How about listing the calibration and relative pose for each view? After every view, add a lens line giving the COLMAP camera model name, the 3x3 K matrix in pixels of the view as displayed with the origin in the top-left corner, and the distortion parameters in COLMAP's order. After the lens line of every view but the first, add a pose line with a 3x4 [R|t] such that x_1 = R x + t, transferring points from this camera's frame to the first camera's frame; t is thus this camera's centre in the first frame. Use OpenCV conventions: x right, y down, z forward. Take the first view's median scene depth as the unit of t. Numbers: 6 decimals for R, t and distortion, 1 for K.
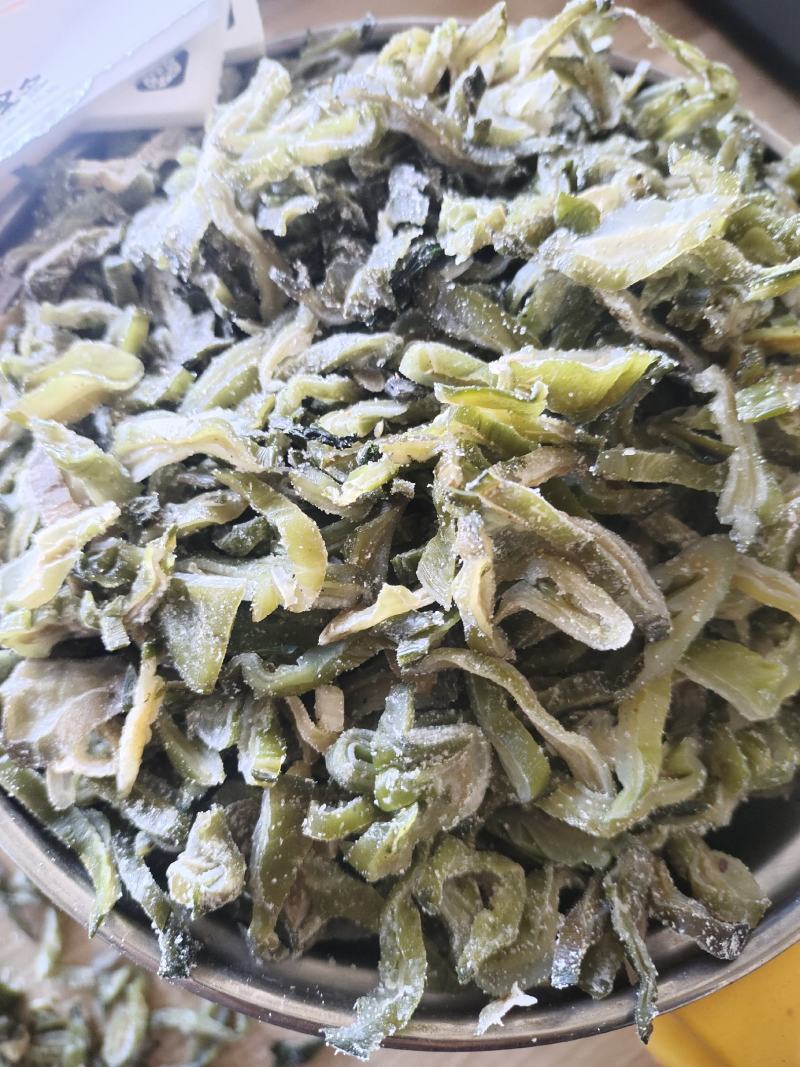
lens RADIAL K [[747.6, 0, 392.3], [0, 747.6, 537.9], [0, 0, 1]] dist [-0.005710, -0.003663]
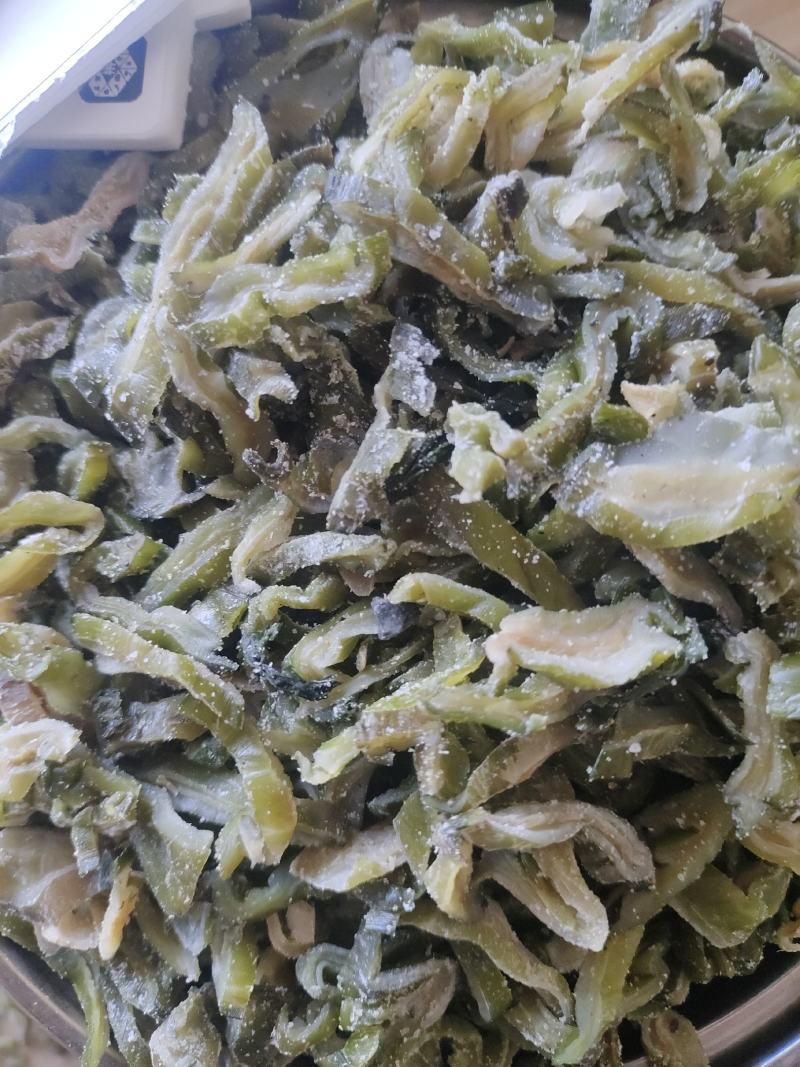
lens RADIAL K [[747.6, 0, 400.0], [0, 747.6, 538.8], [0, 0, 1]] dist [-0.005710, -0.003663]
pose [[0.997901, 0.060342, -0.023522, 0.039793], [-0.050402, 0.951646, 0.303035, -0.552881], [0.040670, -0.301214, 0.952689, 0.194083]]
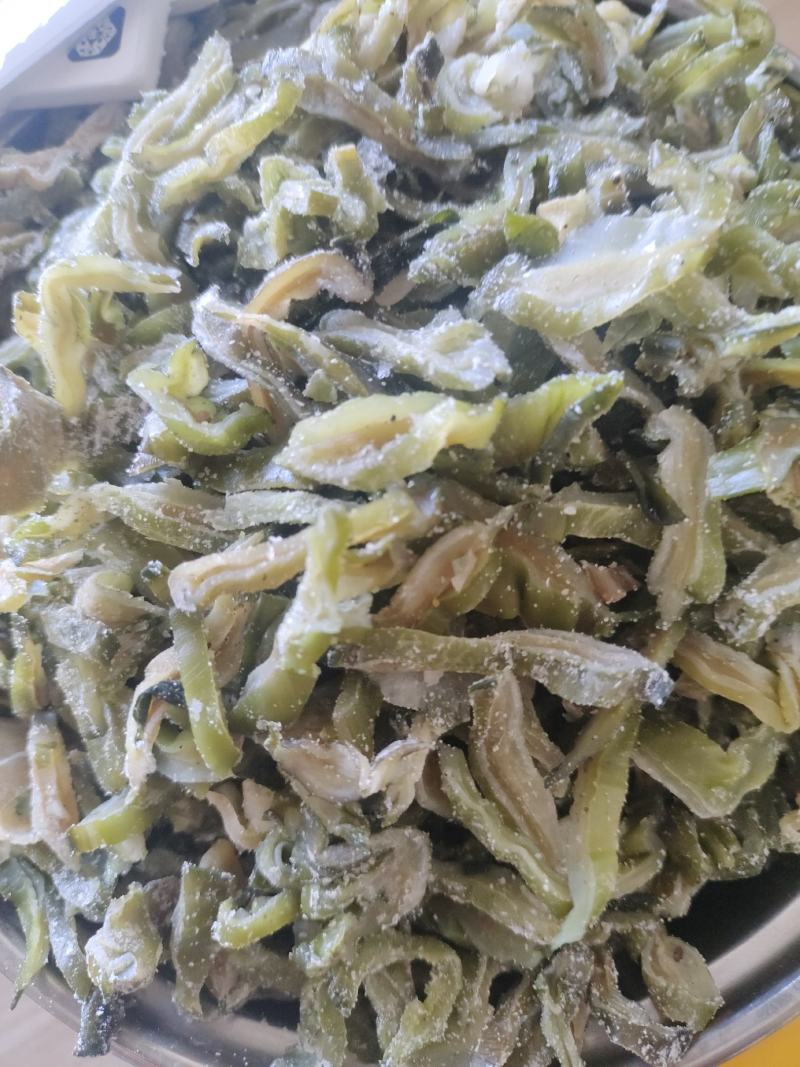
lens RADIAL K [[747.6, 0, 409.3], [0, 747.6, 527.7], [0, 0, 1]] dist [-0.005710, -0.003663]
pose [[0.996622, 0.015005, -0.080740, 0.183997], [-0.004906, 0.992287, 0.123862, -0.213851], [0.081976, -0.123048, 0.989009, 0.121763]]
